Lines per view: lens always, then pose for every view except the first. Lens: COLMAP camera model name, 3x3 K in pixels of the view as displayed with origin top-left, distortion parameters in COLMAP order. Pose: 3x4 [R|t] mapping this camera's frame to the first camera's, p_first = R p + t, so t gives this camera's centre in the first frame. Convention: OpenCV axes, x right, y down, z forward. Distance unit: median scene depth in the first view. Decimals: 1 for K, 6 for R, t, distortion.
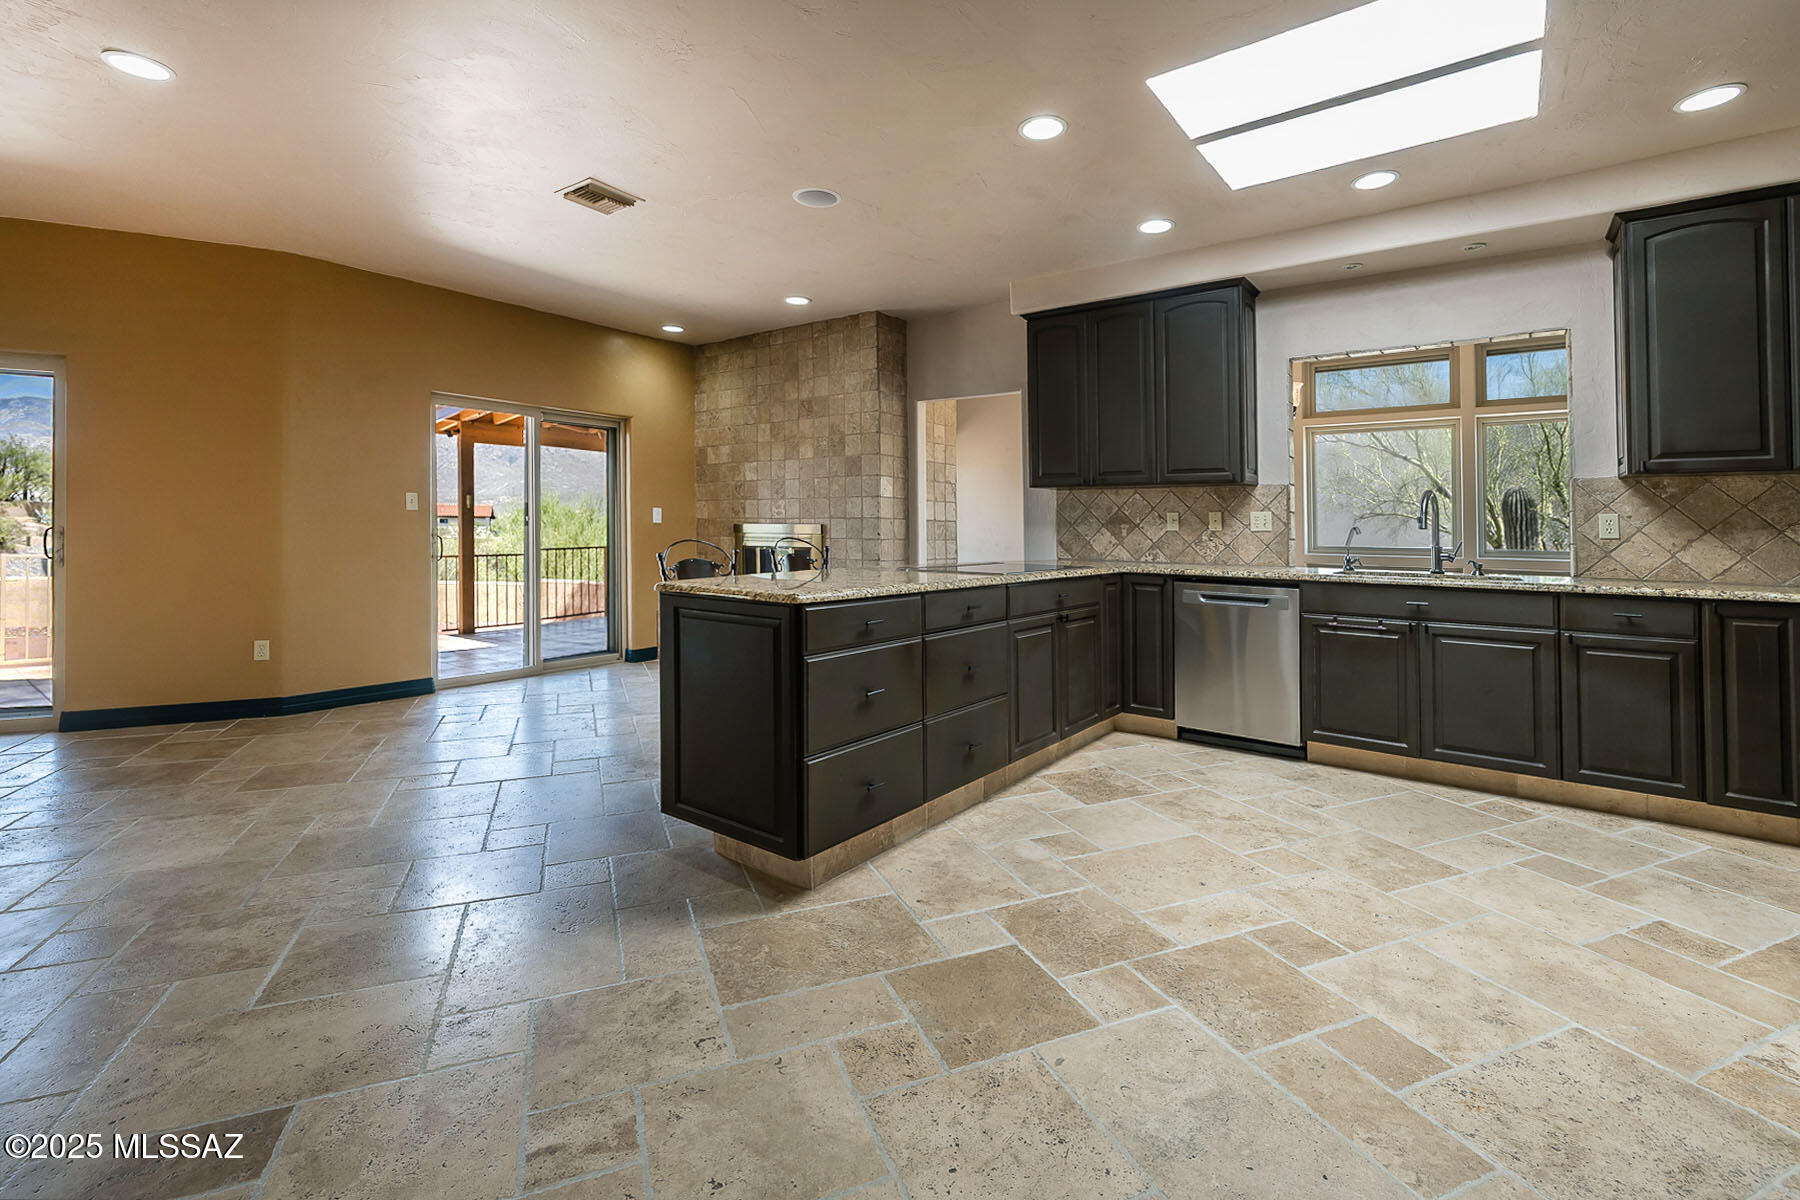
lens RADIAL K [[820.3, 0, 890.0], [0, 820.3, 530.6], [0, 0, 1]] dist [0.004027, -0.001232]
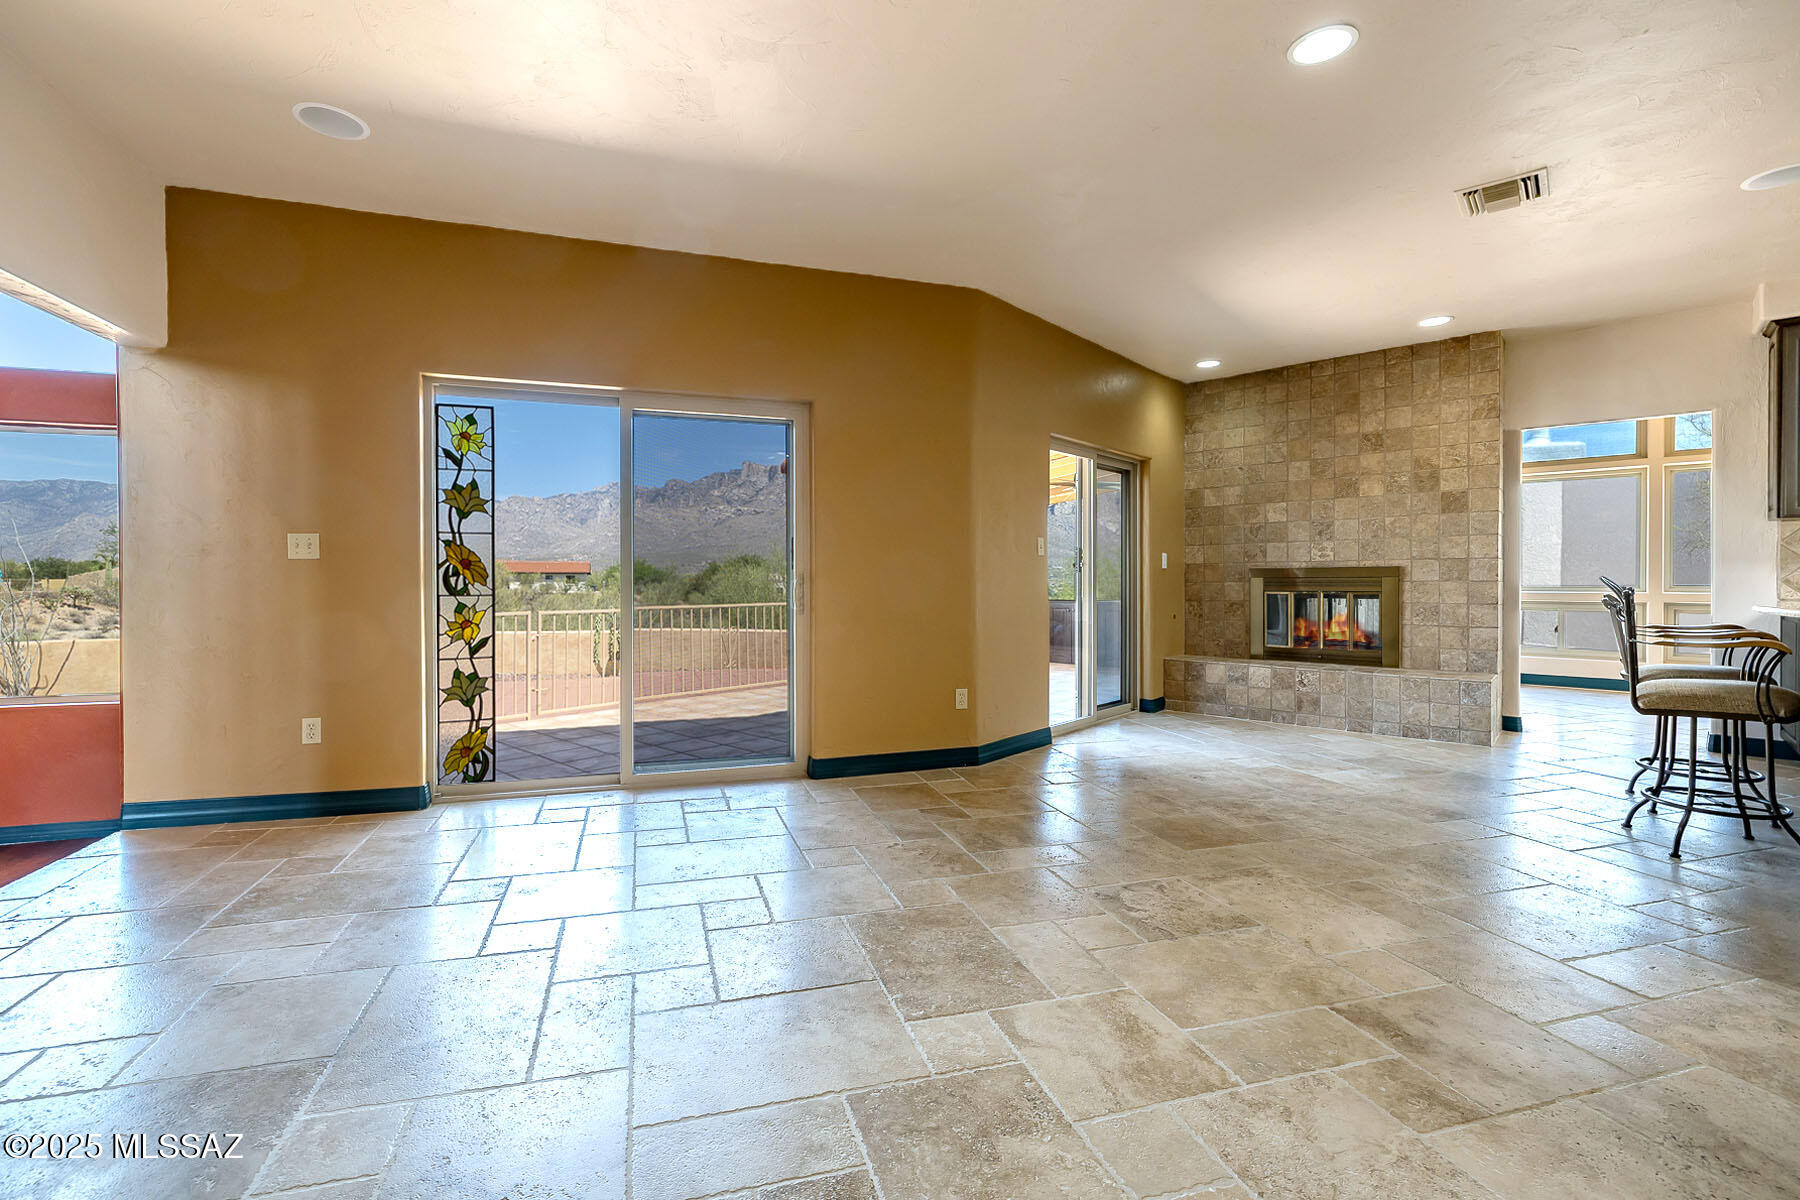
lens RADIAL K [[820.3, 0, 809.5], [0, 820.3, 583.6], [0, 0, 1]] dist [0.004027, -0.001232]
pose [[0.990812, -0.013599, -0.134564, -0.982718], [0.013741, 0.999906, 0.000121, 0.003410], [0.134549, -0.001969, 0.990905, -0.011373]]
